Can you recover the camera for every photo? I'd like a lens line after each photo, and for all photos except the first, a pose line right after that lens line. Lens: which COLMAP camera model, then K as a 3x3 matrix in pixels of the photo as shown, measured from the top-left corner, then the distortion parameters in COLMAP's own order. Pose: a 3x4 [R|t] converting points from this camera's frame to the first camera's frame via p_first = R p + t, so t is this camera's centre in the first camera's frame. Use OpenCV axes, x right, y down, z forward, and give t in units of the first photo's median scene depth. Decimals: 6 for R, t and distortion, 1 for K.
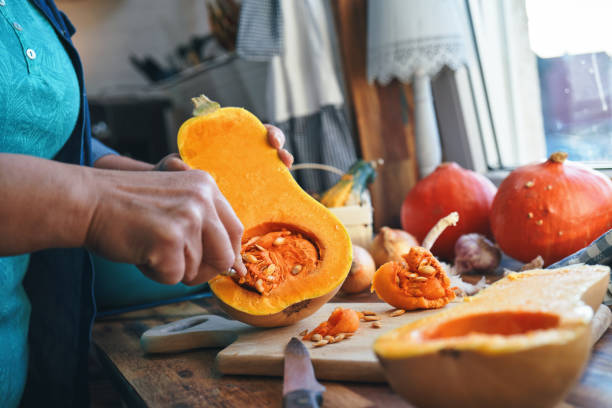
lens RADIAL K [[880.3, 0, 304.7], [0, 880.3, 196.6], [0, 0, 1]] dist [0.036029, -0.004353]
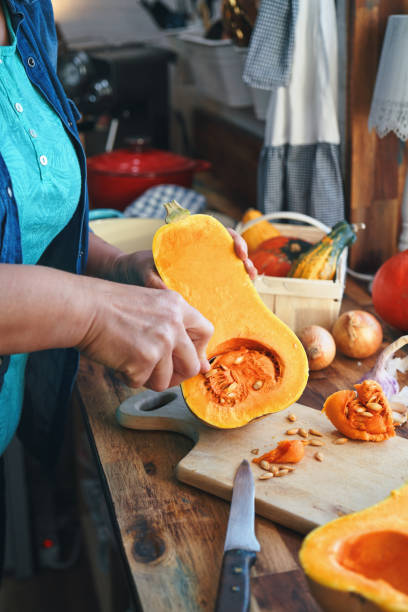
lens RADIAL K [[880.3, 0, 204.0], [0, 880.3, 306.0], [0, 0, 1]] dist [0.036029, -0.004353]
pose [[0.985275, 0.154277, -0.073706, -0.008954], [-0.127758, 0.950781, 0.282301, -0.275984], [0.113631, -0.268727, 0.956490, -0.045574]]
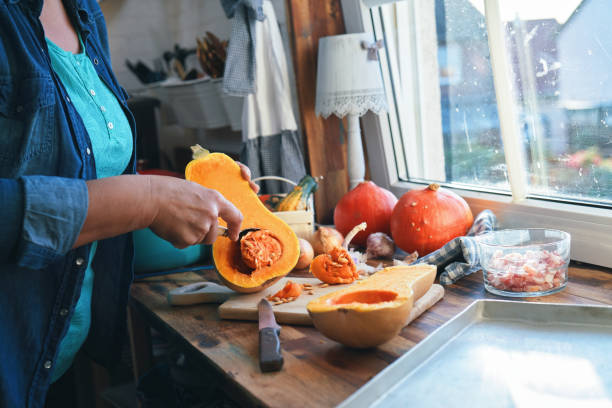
lens RADIAL K [[873.1, 0, 306.0], [0, 873.1, 204.0], [0, 0, 1]] dist [0.063927, -0.100579]
pose [[0.997732, 0.034575, 0.057758, -0.026568], [-0.038091, 0.997414, 0.060942, -0.104413], [-0.055502, -0.063004, 0.996469, -0.549518]]
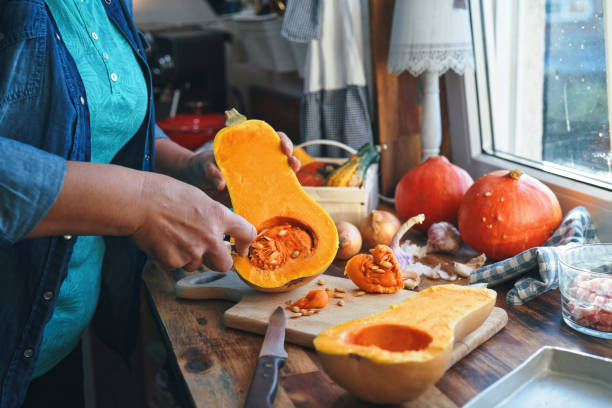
lens RADIAL K [[873.1, 0, 306.0], [0, 873.1, 204.0], [0, 0, 1]] dist [0.063927, -0.100579]
pose [[0.992099, 0.110084, -0.060176, 0.074592], [-0.099890, 0.983318, 0.152009, -0.170364], [0.075906, -0.144797, 0.986546, -0.272878]]
